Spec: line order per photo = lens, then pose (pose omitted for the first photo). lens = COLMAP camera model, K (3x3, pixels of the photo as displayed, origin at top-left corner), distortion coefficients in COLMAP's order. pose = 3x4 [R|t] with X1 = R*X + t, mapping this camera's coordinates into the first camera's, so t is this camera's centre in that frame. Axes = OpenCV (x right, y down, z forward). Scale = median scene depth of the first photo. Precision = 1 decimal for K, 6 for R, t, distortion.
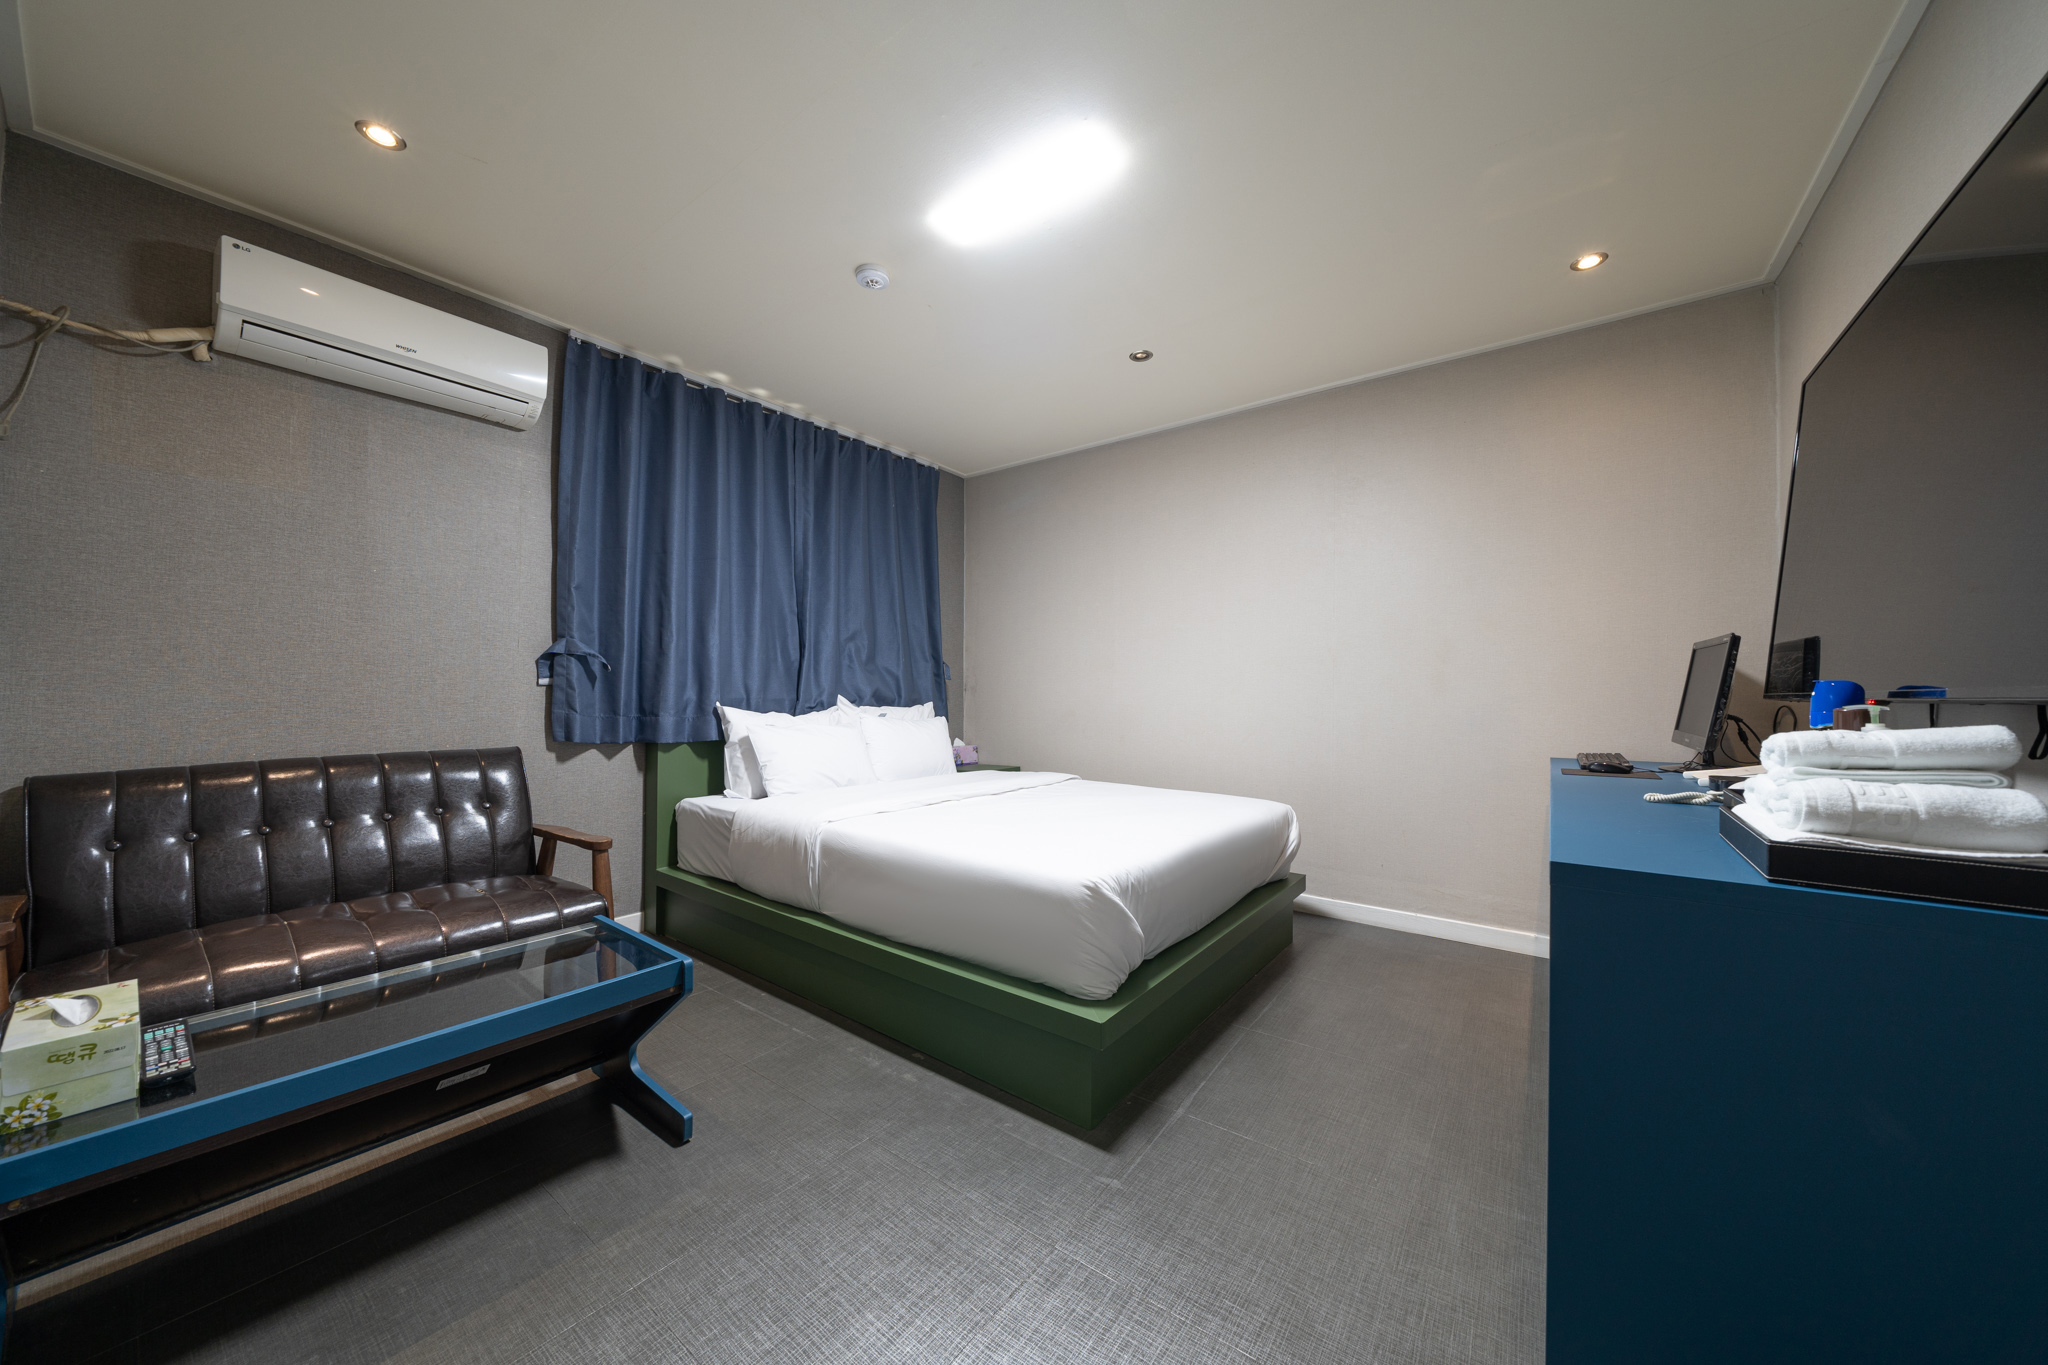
lens RADIAL K [[695.3, 0, 1022.0], [0, 695.3, 693.5], [0, 0, 1]] dist [0.000215, 0.000022]
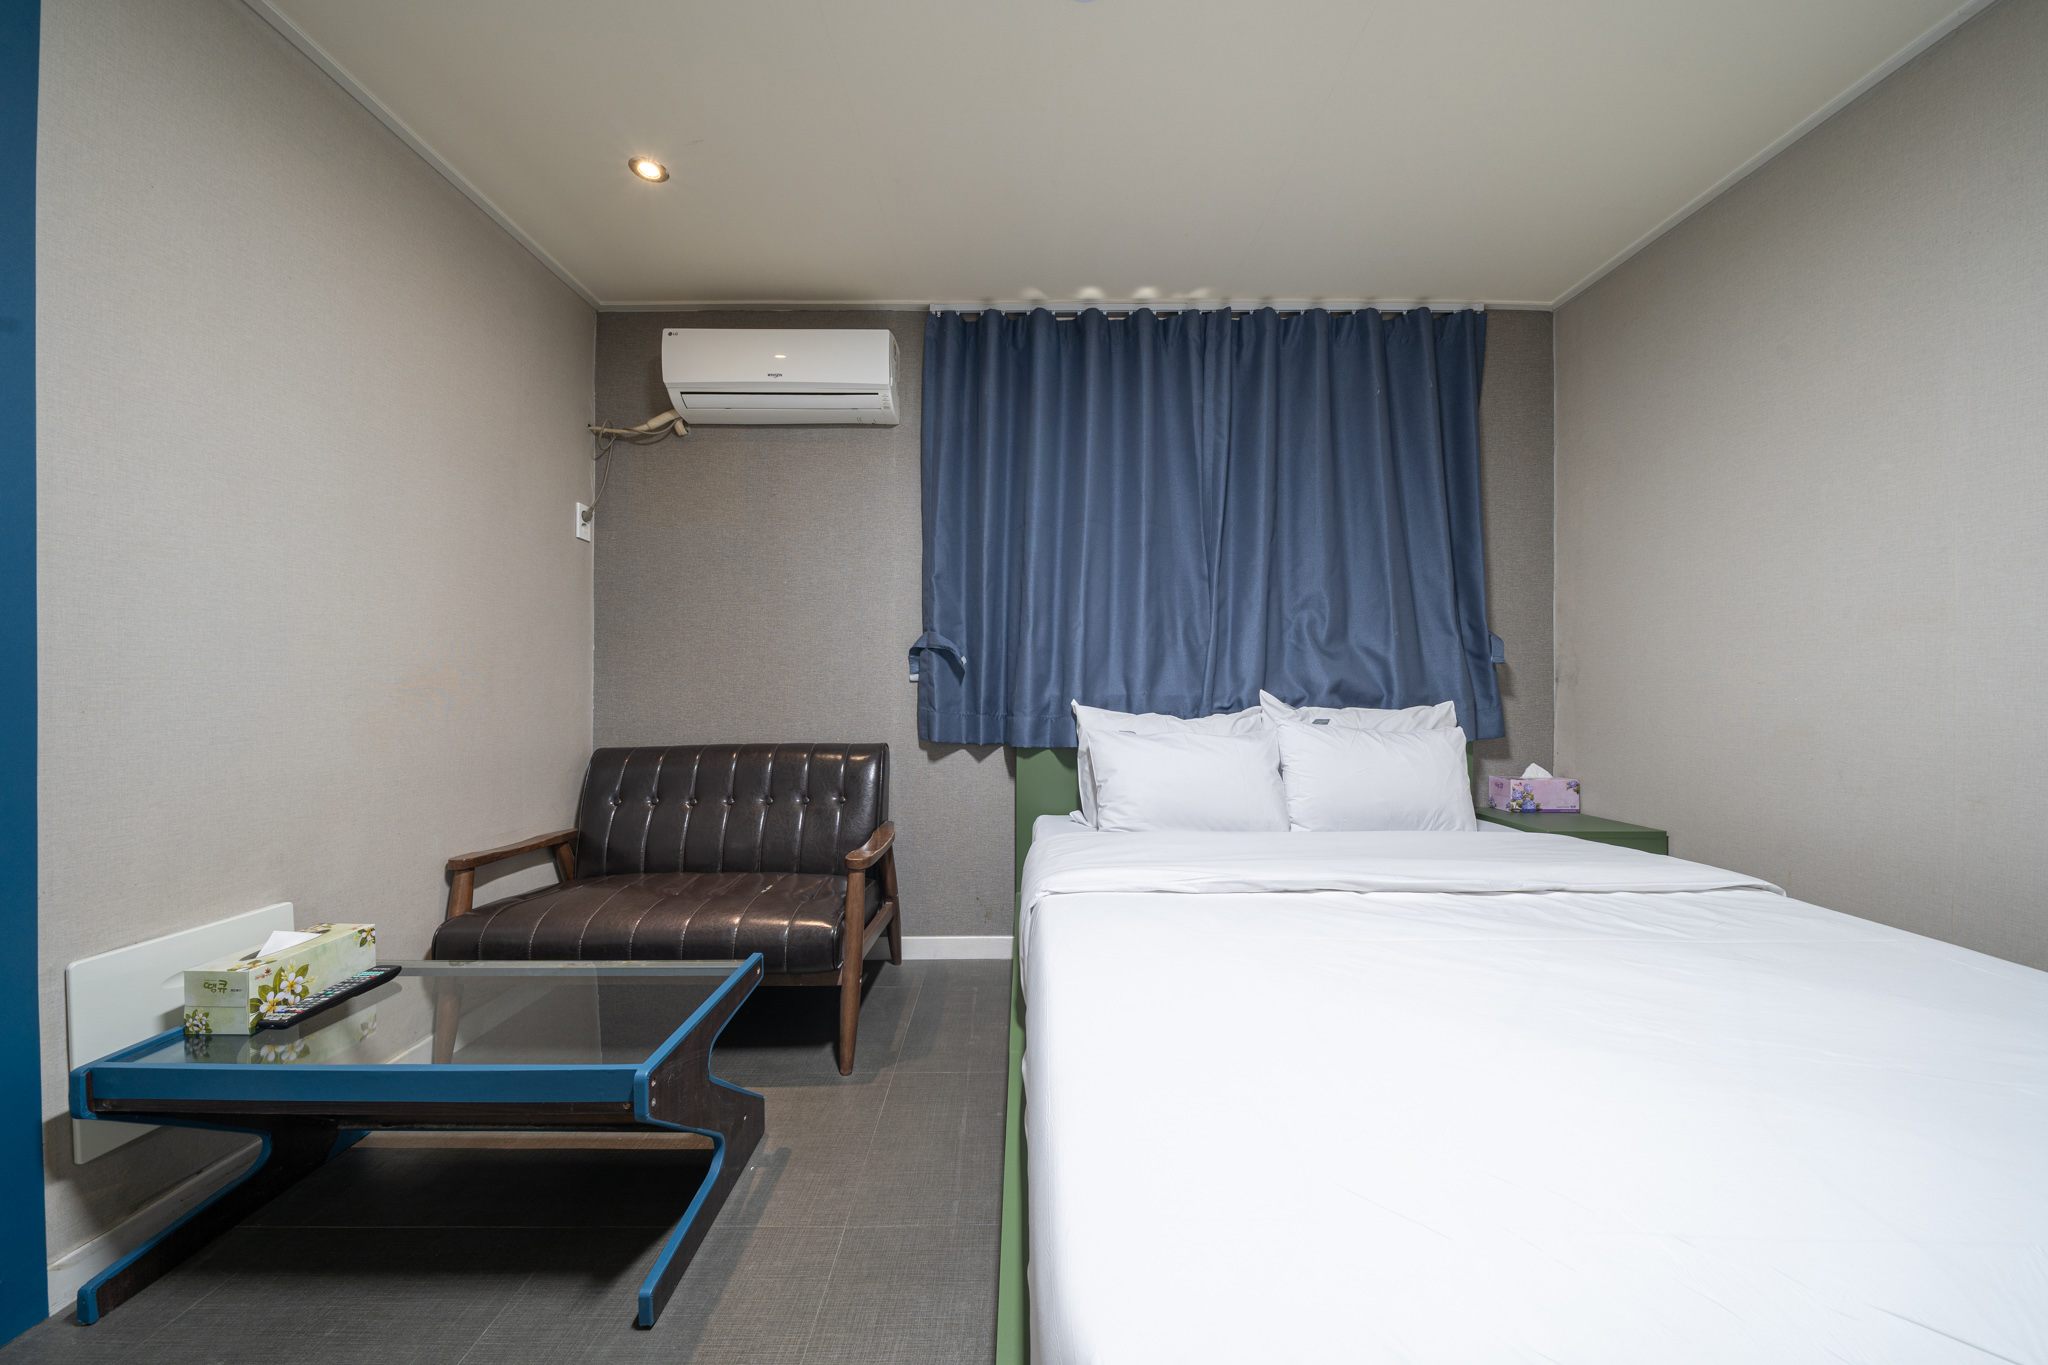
lens RADIAL K [[695.3, 0, 1022.0], [0, 695.3, 693.5], [0, 0, 1]] dist [0.000215, 0.000022]
pose [[0.609105, -0.000191, -0.793090, 0.159269], [0.004273, 0.999986, 0.003042, 0.002562], [0.793078, -0.005242, 0.609097, 0.468702]]
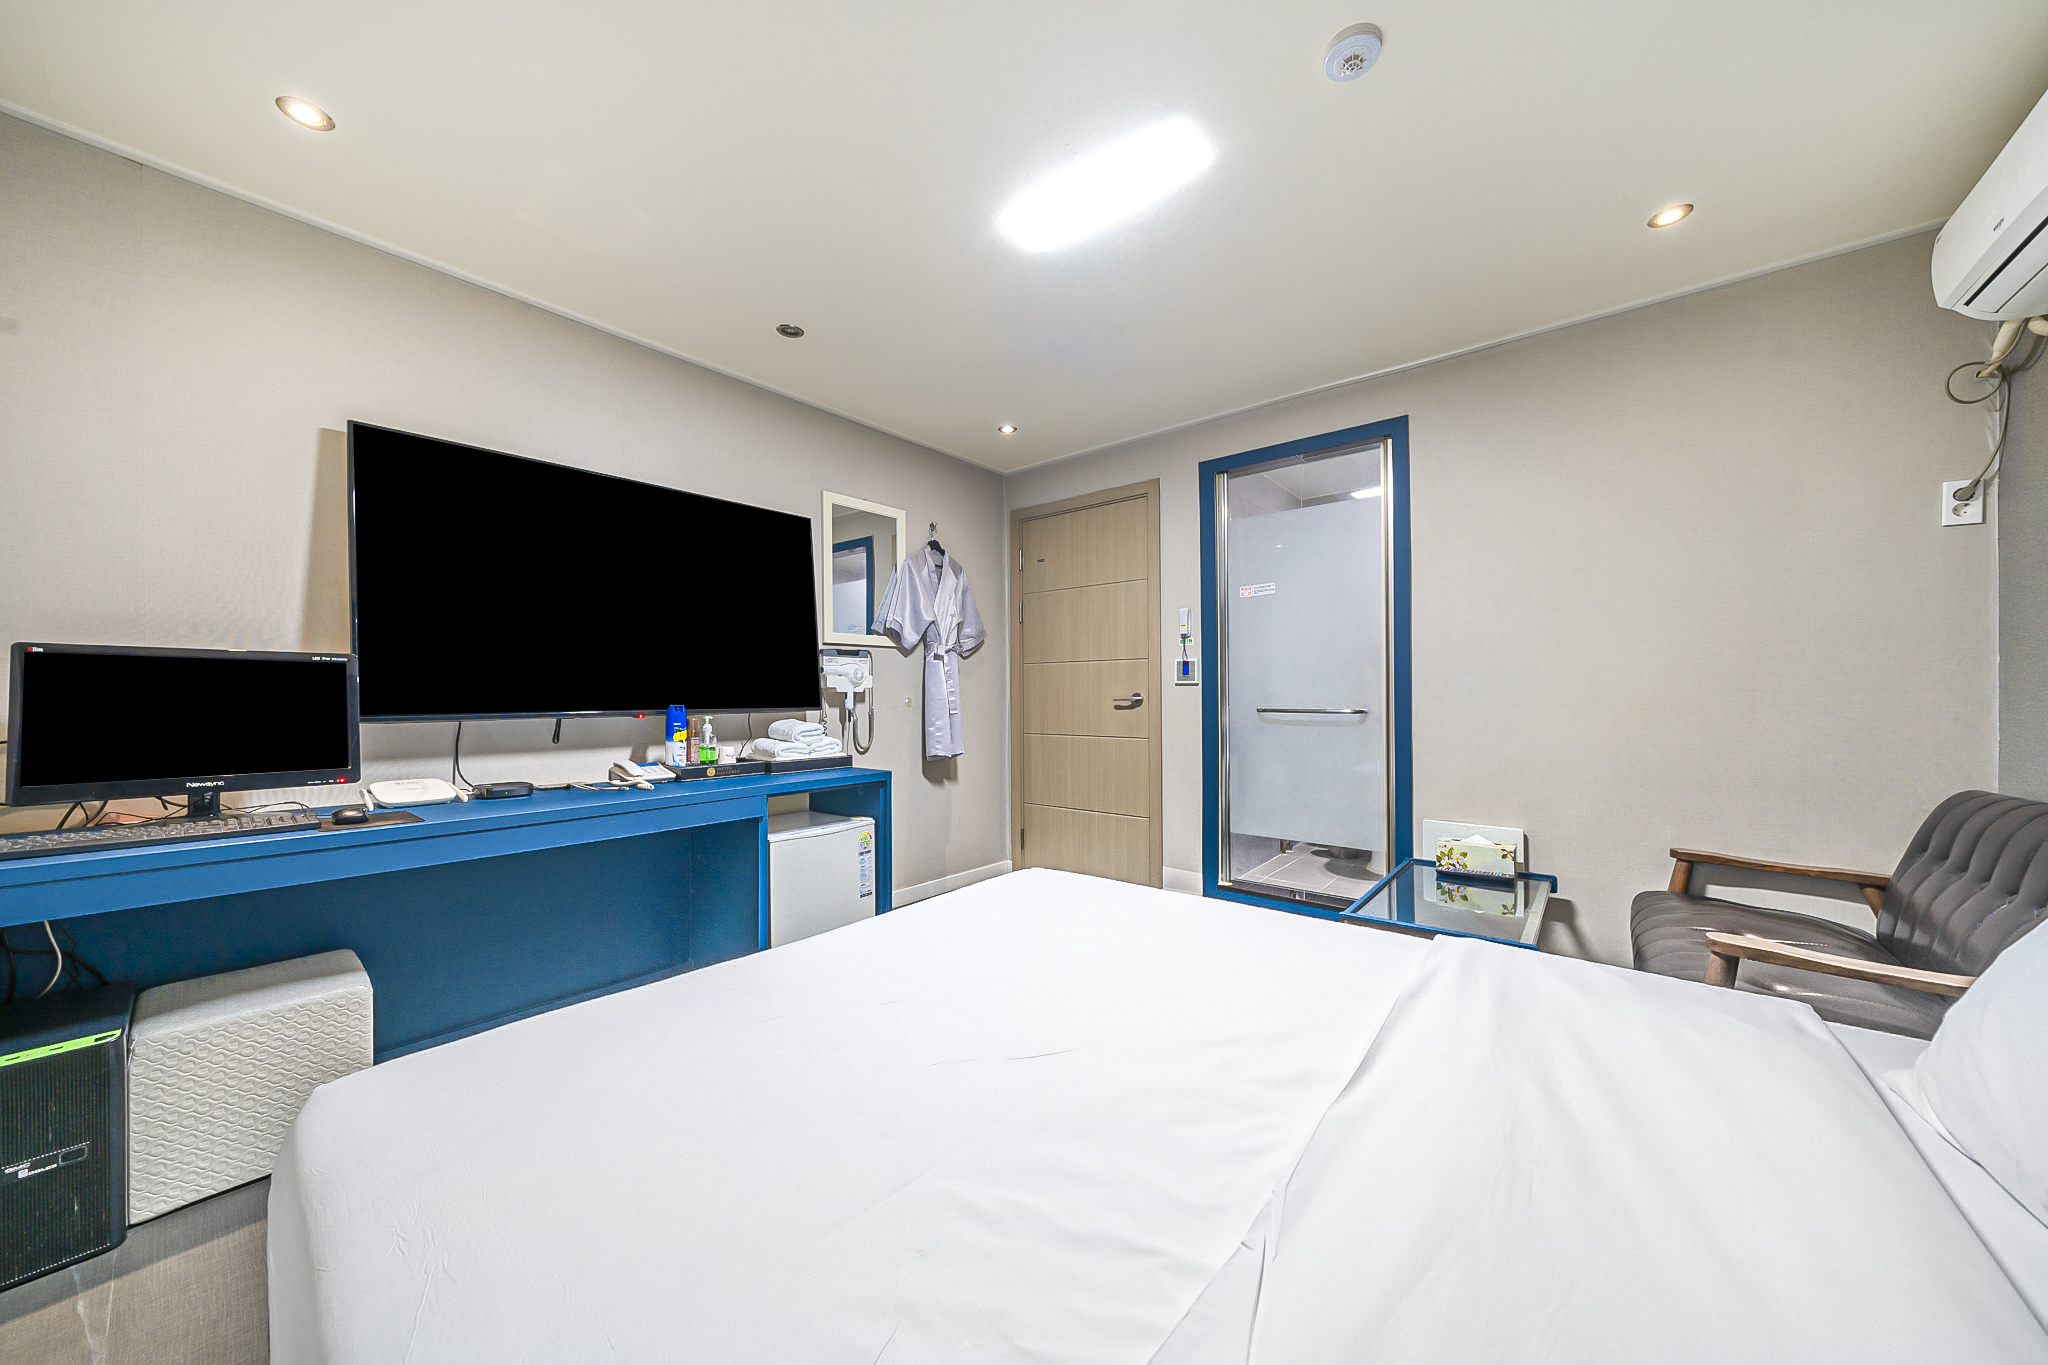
lens RADIAL K [[695.3, 0, 1022.0], [0, 695.3, 693.5], [0, 0, 1]] dist [0.000215, 0.000022]
pose [[-0.999041, -0.004349, 0.043561, 0.032486], [-0.004477, 0.999986, -0.002831, -0.016090], [-0.043548, -0.003023, -0.999047, 1.292989]]
